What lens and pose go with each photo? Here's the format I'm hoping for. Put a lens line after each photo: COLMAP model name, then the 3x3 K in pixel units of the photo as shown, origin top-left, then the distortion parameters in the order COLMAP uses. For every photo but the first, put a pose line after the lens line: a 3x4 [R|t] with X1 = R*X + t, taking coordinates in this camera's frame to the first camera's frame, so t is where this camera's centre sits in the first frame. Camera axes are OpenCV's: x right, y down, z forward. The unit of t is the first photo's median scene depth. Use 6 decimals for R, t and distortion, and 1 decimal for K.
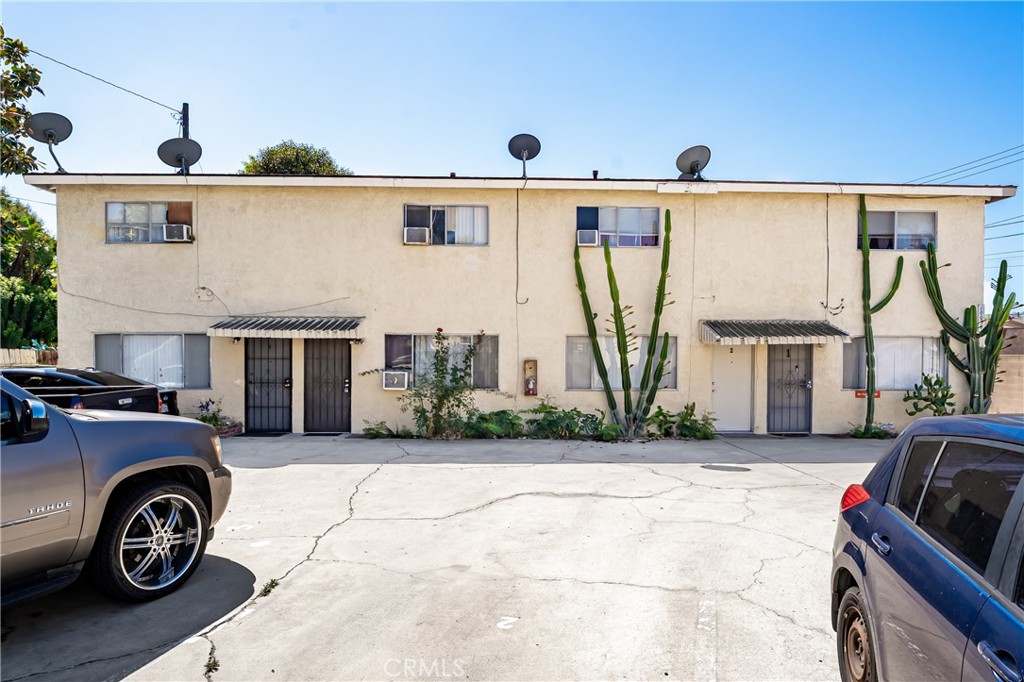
lens RADIAL K [[413.0, 0, 512.2], [0, 413.0, 345.6], [0, 0, 1]] dist [-0.006002, 0.001271]
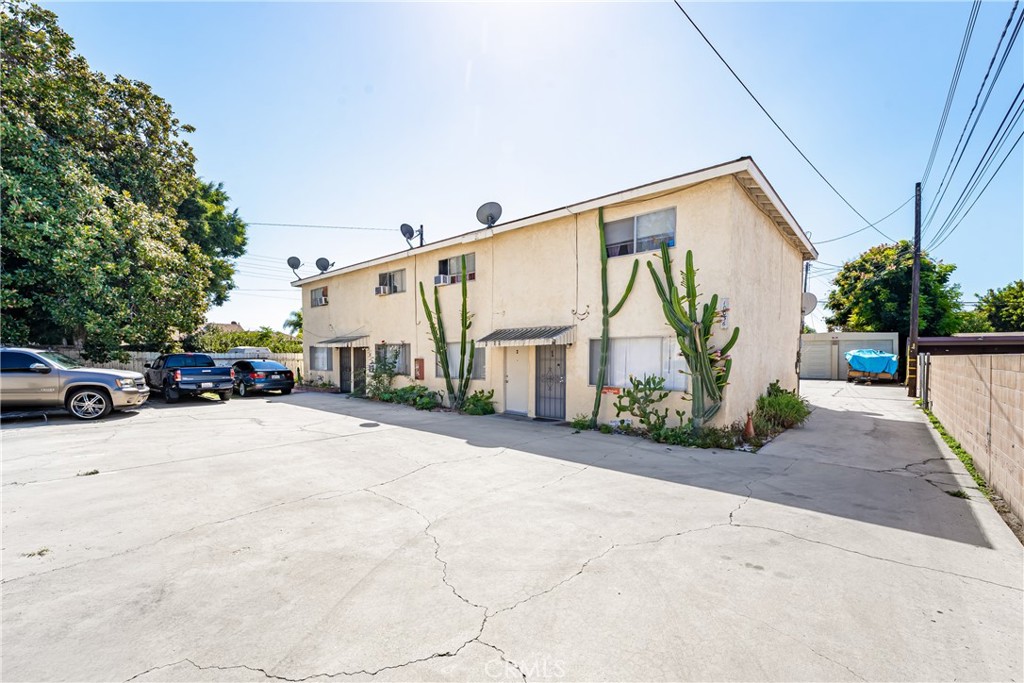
lens RADIAL K [[413.0, 0, 522.4], [0, 413.0, 360.0], [0, 0, 1]] dist [-0.006002, 0.001271]
pose [[0.752609, 0.006562, -0.658434, 1.417748], [0.012826, 0.999615, 0.024622, 0.005867], [0.658342, -0.026975, 0.752235, 0.024894]]
